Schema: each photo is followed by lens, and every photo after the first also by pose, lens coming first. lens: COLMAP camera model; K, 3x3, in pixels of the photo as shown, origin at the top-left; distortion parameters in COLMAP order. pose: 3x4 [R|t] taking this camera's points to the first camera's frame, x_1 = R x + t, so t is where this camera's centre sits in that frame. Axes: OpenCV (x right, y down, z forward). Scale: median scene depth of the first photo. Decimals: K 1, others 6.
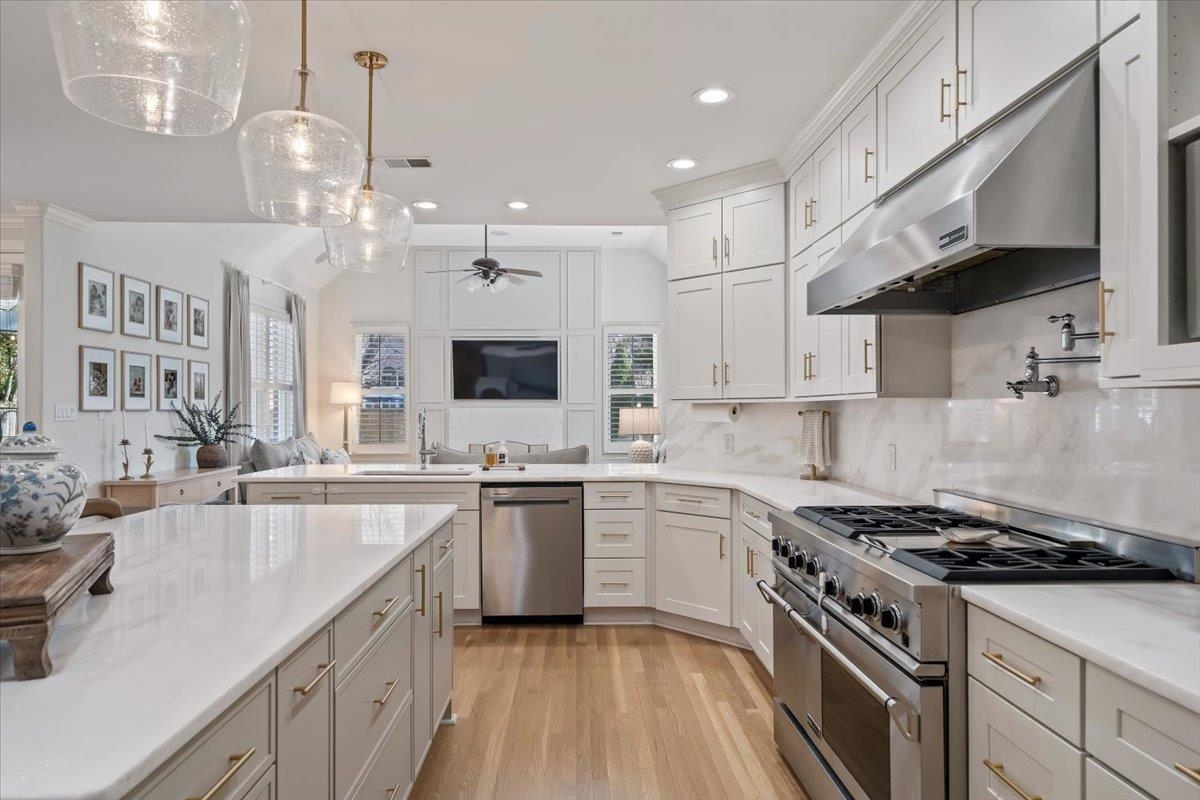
lens RADIAL K [[734.4, 0, 598.3], [0, 734.4, 400.9], [0, 0, 1]] dist [0.008869, -0.005018]
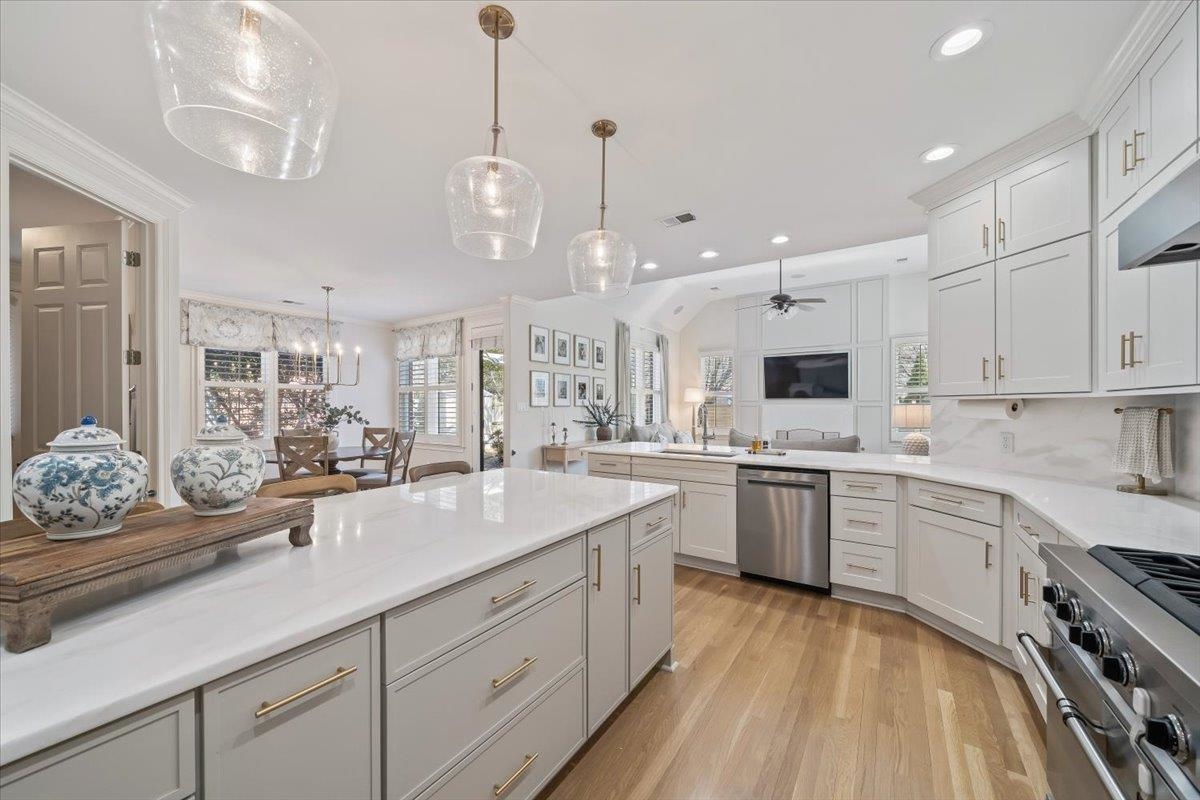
lens RADIAL K [[442.5, 0, 598.7], [0, 442.5, 406.1], [0, 0, 1]] dist [-0.001538, -0.000703]
pose [[0.816546, 0.000914, -0.577279, 0.080767], [0.006543, 0.999920, 0.010838, 0.002450], [0.577243, -0.012626, 0.816475, 0.245296]]
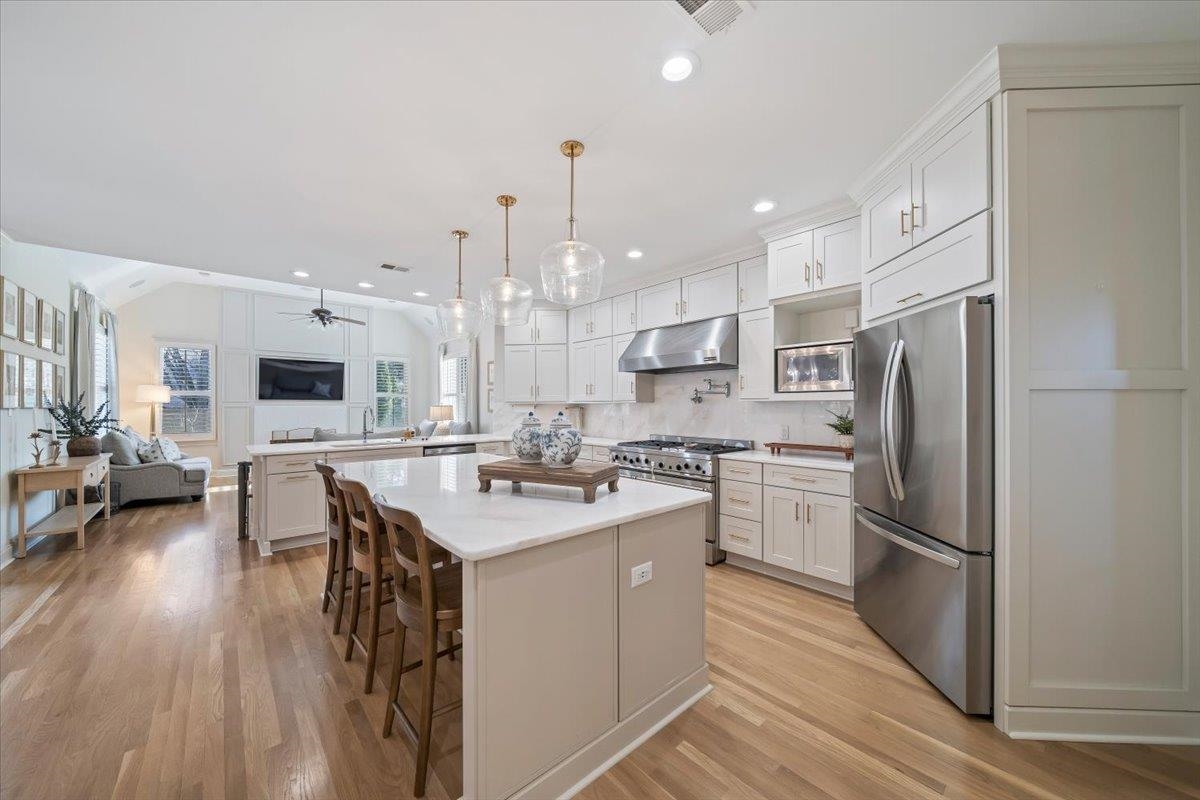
lens RADIAL K [[422.8, 0, 594.4], [0, 422.8, 401.8], [0, 0, 1]] dist [0.001650, -0.000061]
pose [[0.767495, 0.006056, 0.641026, -0.506805], [-0.007385, 0.999973, -0.000605, -0.003353], [-0.641012, -0.004270, 0.767519, -0.086463]]
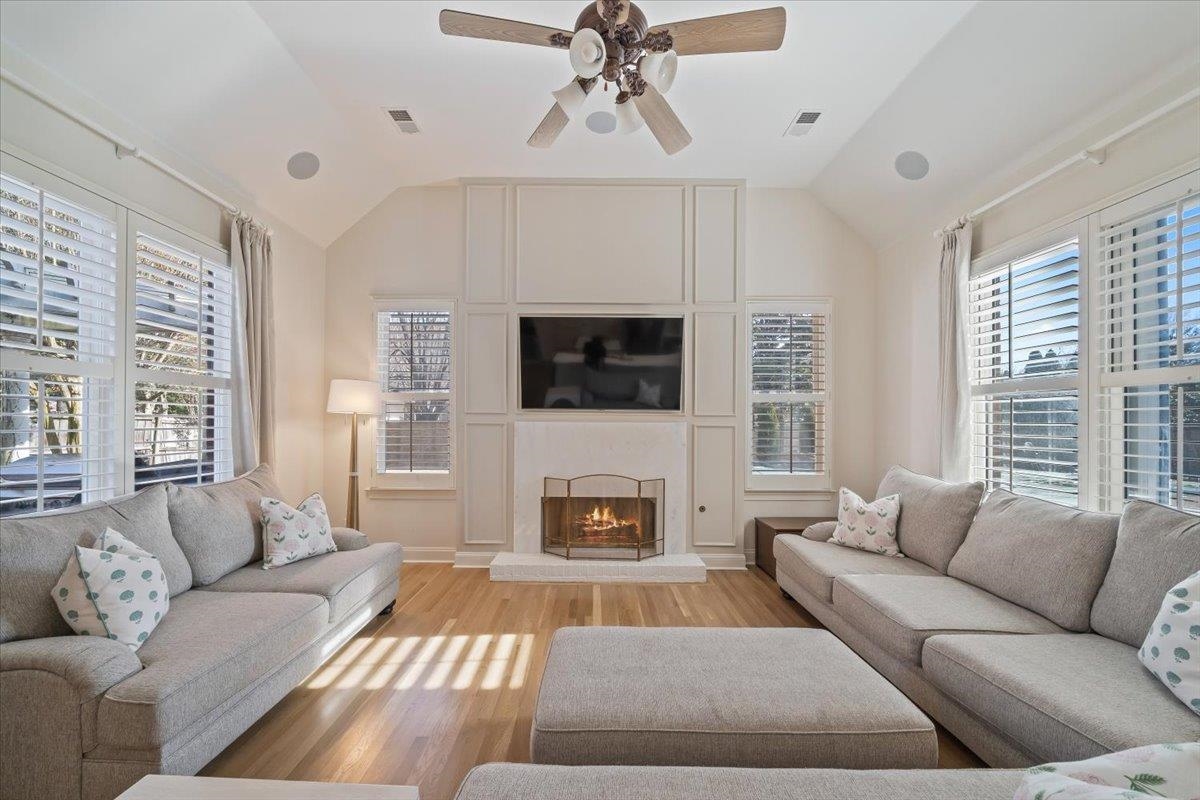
lens RADIAL K [[442.5, 0, 590.4], [0, 442.5, 417.0], [0, 0, 1]] dist [-0.001538, -0.000703]
pose [[0.999424, 0.007039, -0.033204, -0.277861], [-0.006756, 0.999940, 0.008615, 0.003807], [0.033263, -0.008386, 0.999411, 1.379512]]
